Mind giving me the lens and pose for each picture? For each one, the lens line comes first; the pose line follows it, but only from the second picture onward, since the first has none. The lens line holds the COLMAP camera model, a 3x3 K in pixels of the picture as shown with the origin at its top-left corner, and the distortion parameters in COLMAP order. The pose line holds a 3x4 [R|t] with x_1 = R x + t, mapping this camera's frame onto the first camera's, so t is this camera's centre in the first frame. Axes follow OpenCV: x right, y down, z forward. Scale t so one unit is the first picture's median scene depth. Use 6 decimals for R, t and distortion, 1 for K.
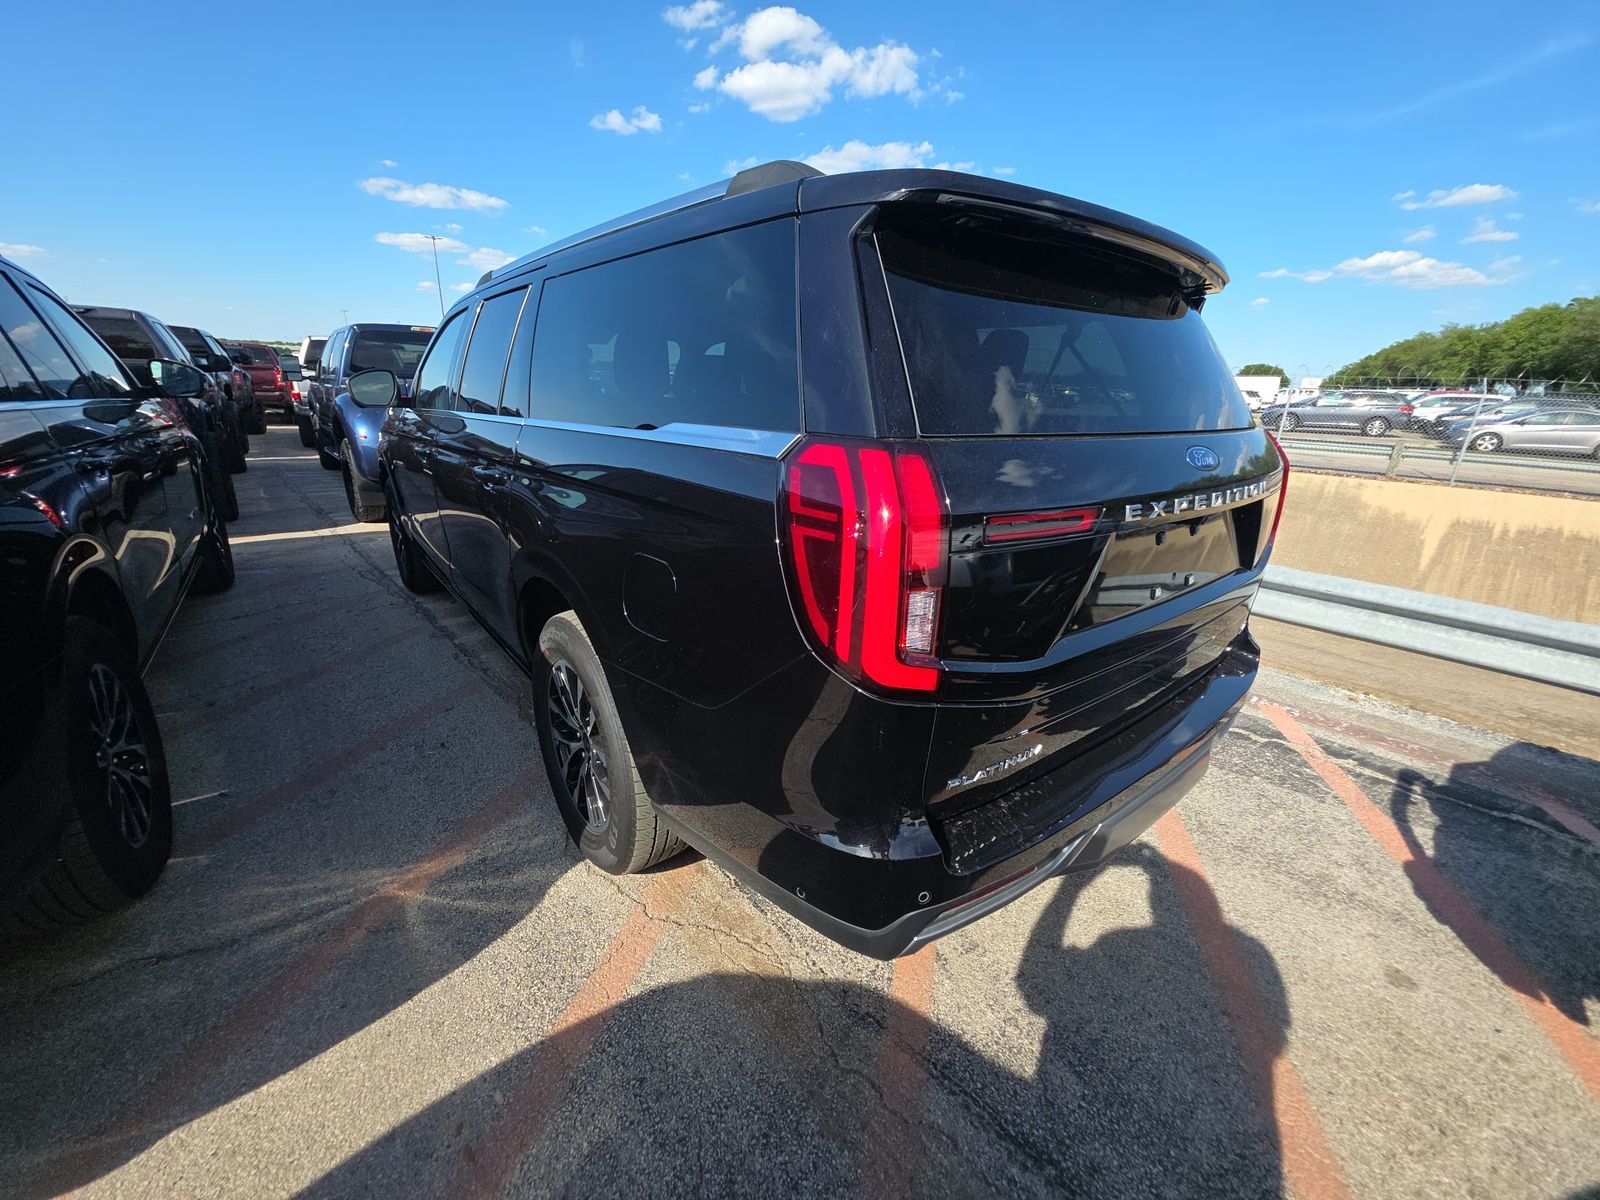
lens RADIAL K [[633.6, 0, 800.0], [0, 633.6, 600.0], [0, 0, 1]] dist [0.027772, -0.015361]
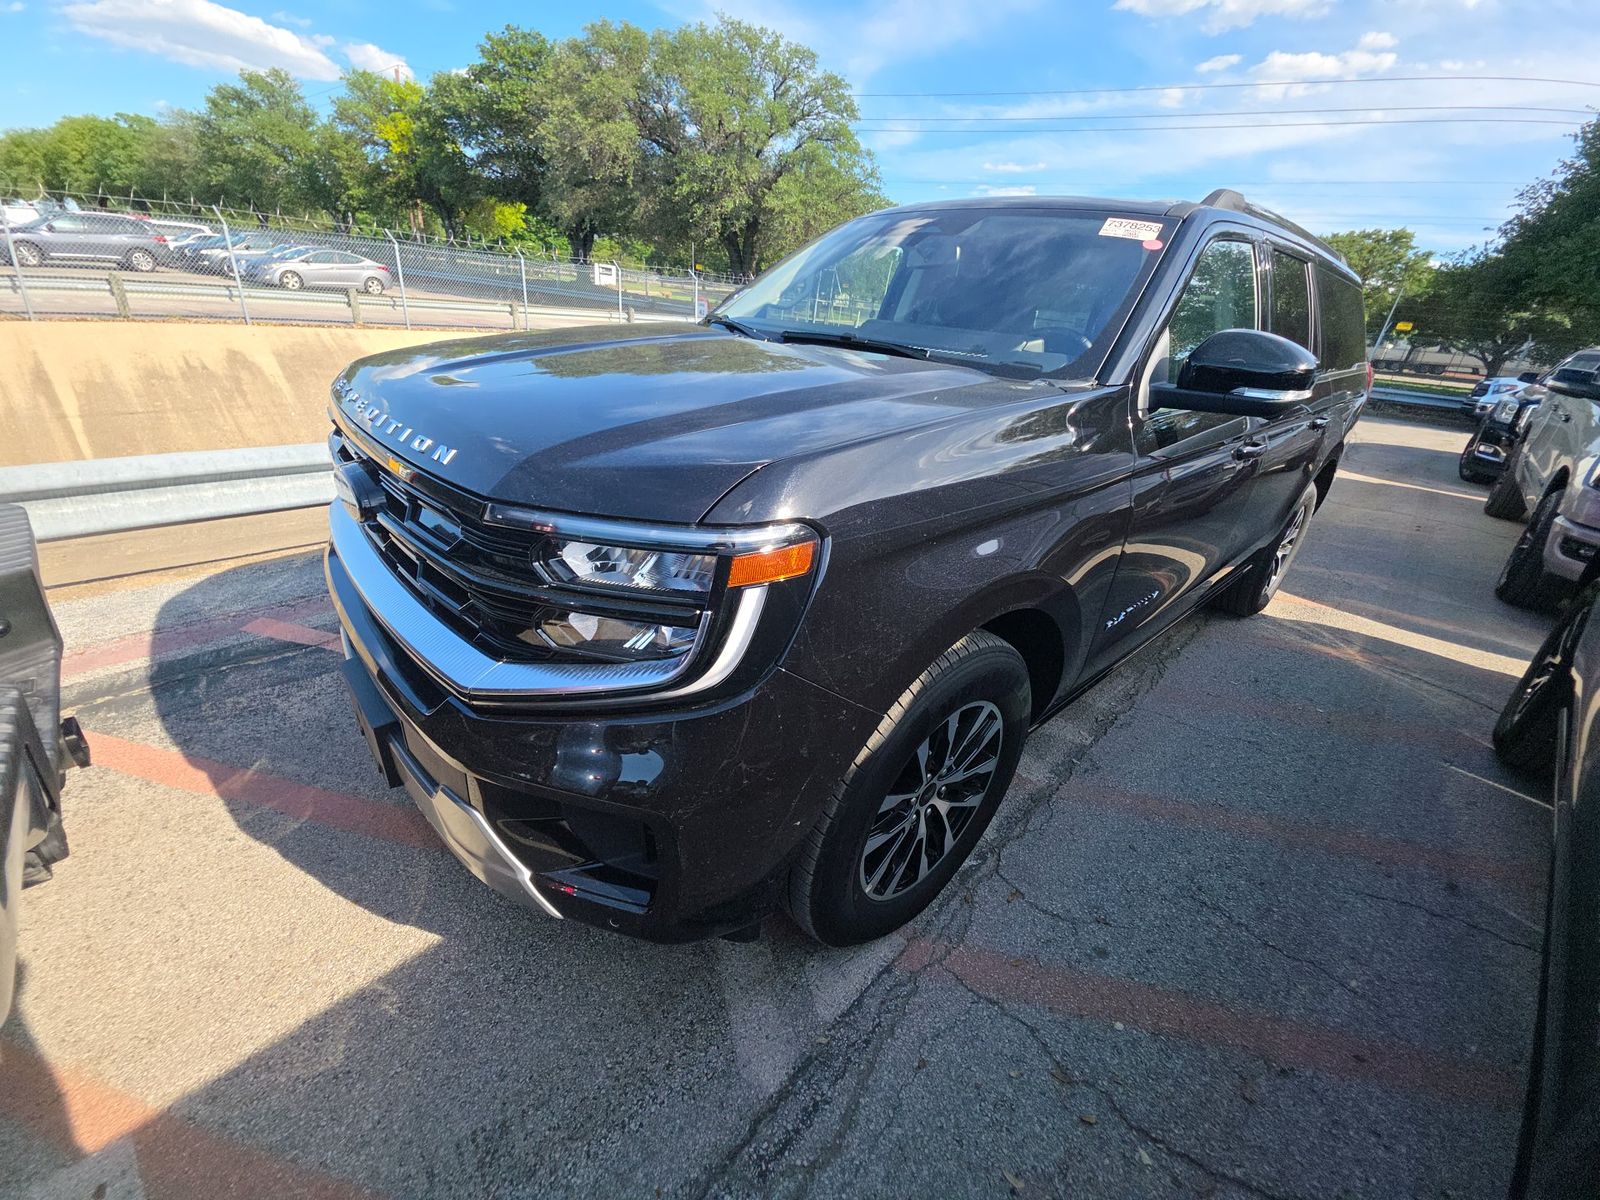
lens RADIAL K [[633.6, 0, 800.0], [0, 633.6, 600.0], [0, 0, 1]] dist [0.027772, -0.015361]
pose [[-0.070038, -0.460726, 0.884775, -0.108912], [0.232125, 0.855078, 0.463637, -0.046348], [-0.970161, 0.237850, 0.047059, 0.128116]]
